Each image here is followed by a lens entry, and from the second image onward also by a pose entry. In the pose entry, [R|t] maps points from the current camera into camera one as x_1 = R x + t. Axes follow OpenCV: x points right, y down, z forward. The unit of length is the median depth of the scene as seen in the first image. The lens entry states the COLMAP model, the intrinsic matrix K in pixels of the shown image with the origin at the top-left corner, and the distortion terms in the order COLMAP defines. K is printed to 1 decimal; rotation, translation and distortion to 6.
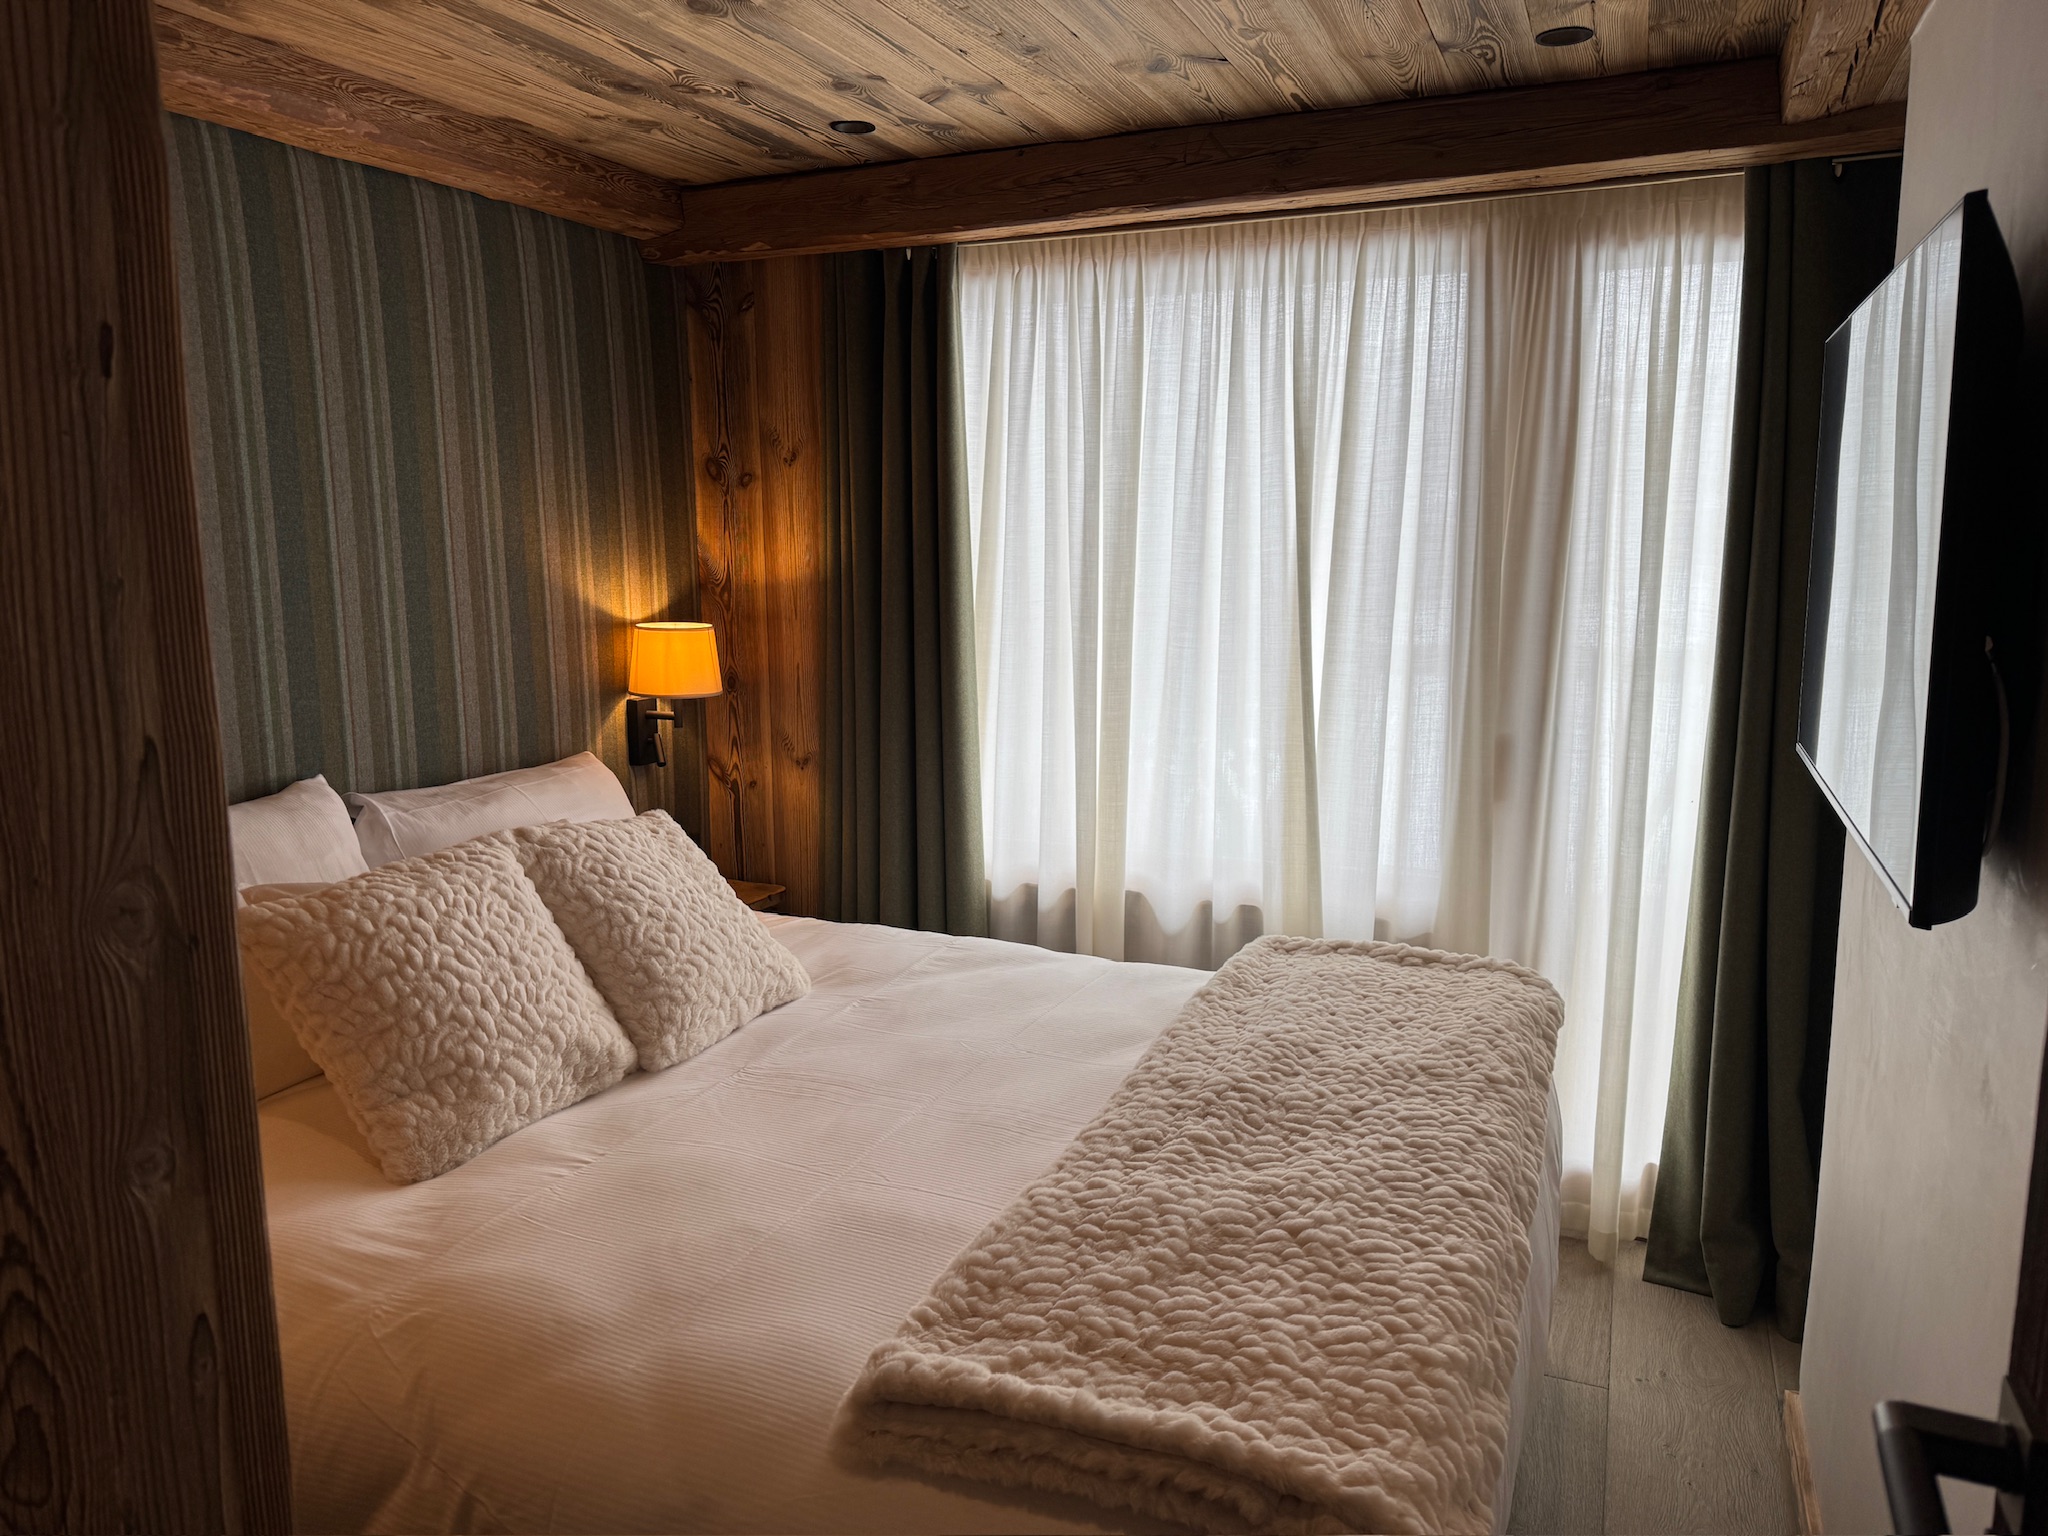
lens RADIAL K [[1448.6, 0, 1027.8], [0, 1448.6, 772.0], [0, 0, 1]] dist [0.004704, -0.026754]
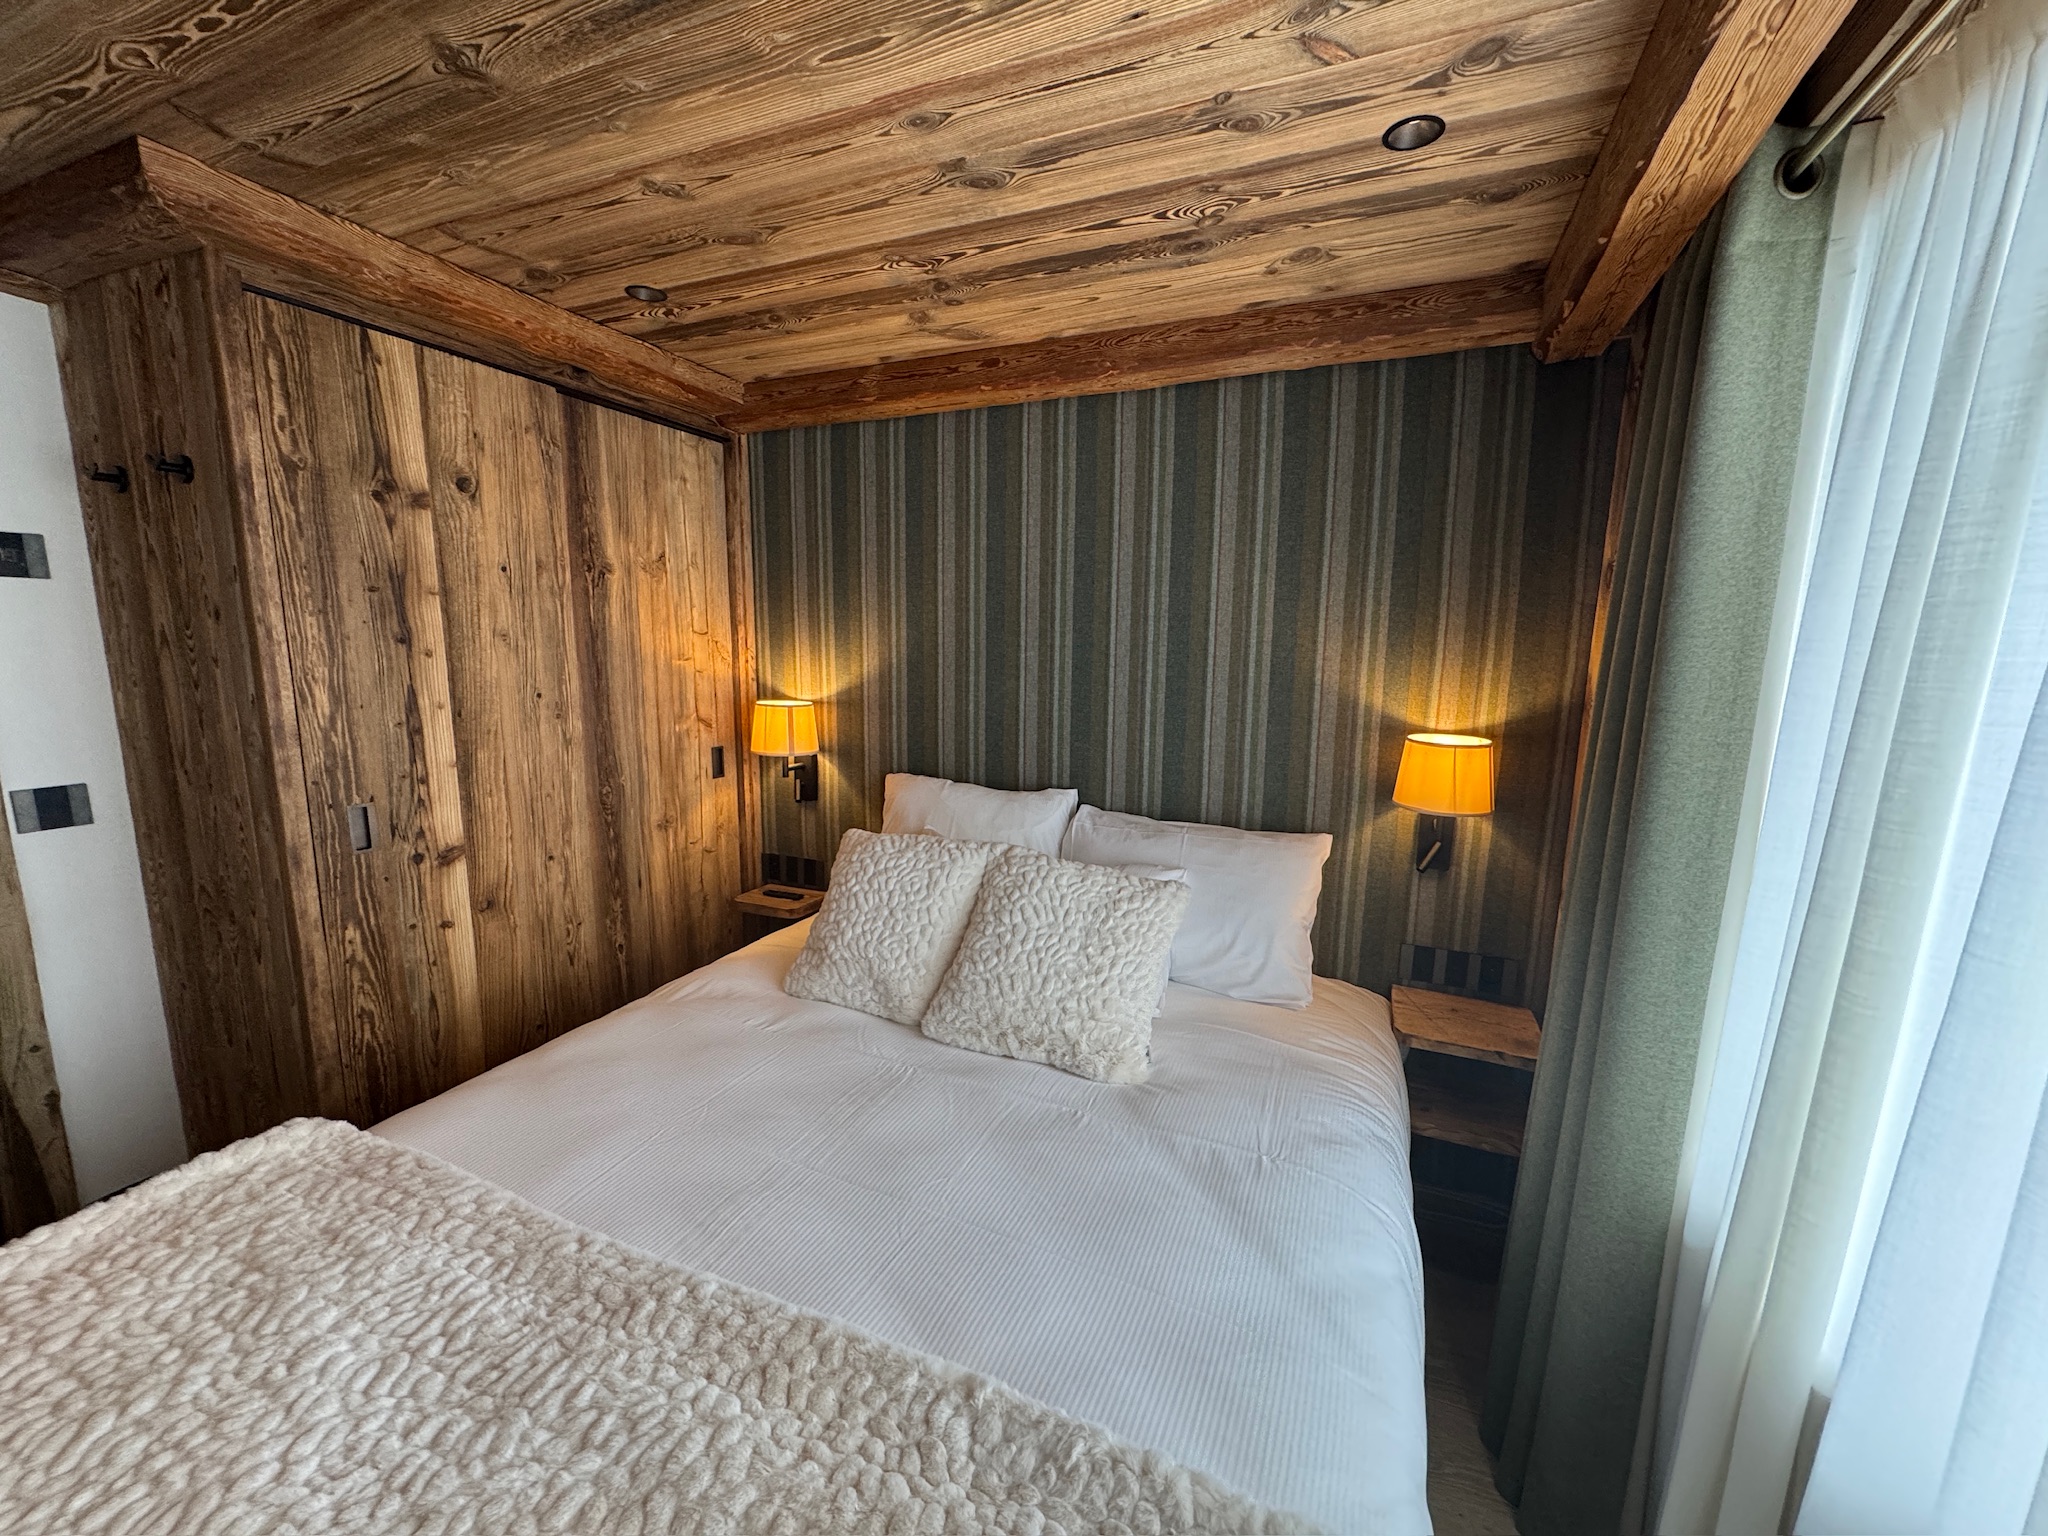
lens RADIAL K [[818.3, 0, 1029.4], [0, 818.3, 769.8], [0, 0, 1]] dist [-0.001915, -0.000410]
pose [[-0.005173, 0.163245, -0.986572, 0.381438], [-0.175631, 0.971101, 0.161606, -0.146766], [0.984442, 0.174109, 0.023647, 0.855852]]
